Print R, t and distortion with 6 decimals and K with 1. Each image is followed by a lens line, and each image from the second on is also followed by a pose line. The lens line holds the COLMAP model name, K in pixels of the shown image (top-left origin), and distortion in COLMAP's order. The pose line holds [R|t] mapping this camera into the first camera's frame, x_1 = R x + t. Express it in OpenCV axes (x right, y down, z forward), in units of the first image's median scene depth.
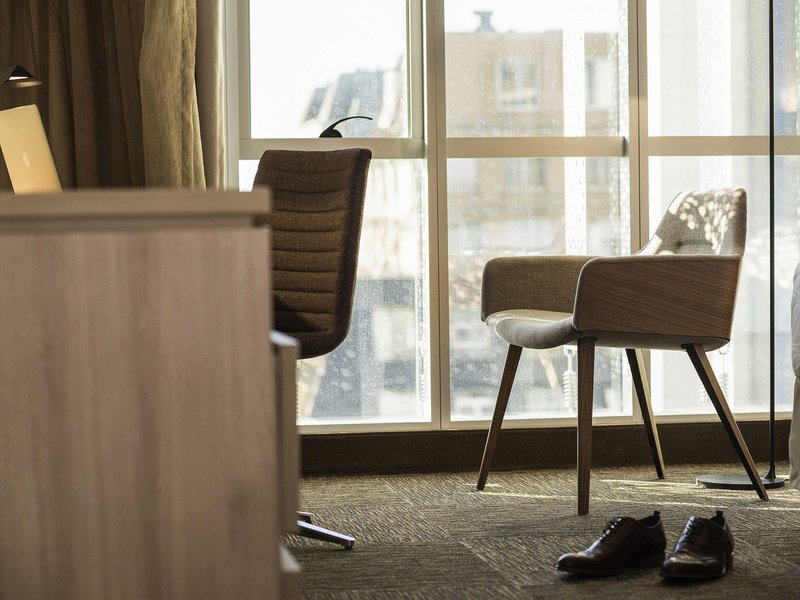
lens RADIAL K [[1985.0, 0, 400.0], [0, 1985.0, 299.8], [0, 0, 1]] dist [0.240589, 0.000000]
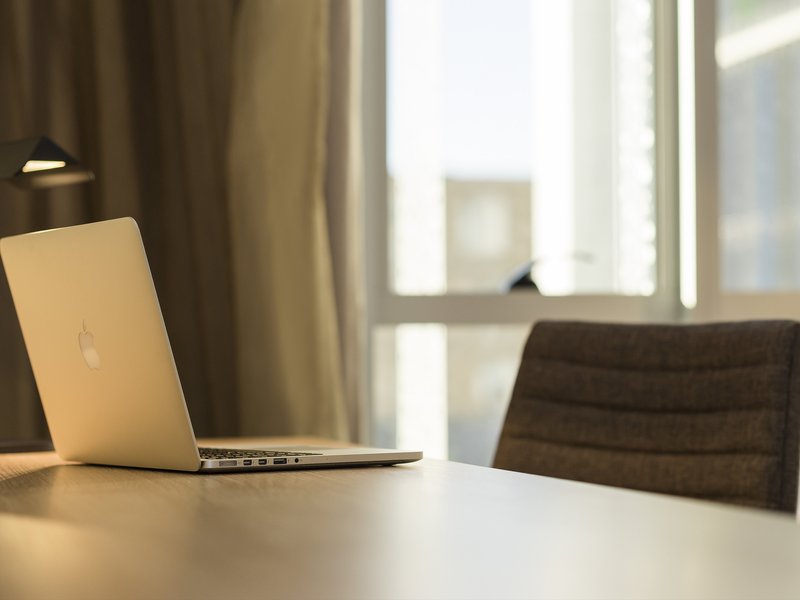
lens RADIAL K [[1985.0, 0, 400.0], [0, 1985.0, 299.9], [0, 0, 1]] dist [0.240589, 0.000000]
pose [[0.996349, 0.009006, 0.084894, -0.146548], [-0.002821, 0.997350, -0.072694, -0.045813], [-0.085324, 0.072189, 0.993735, 0.533096]]
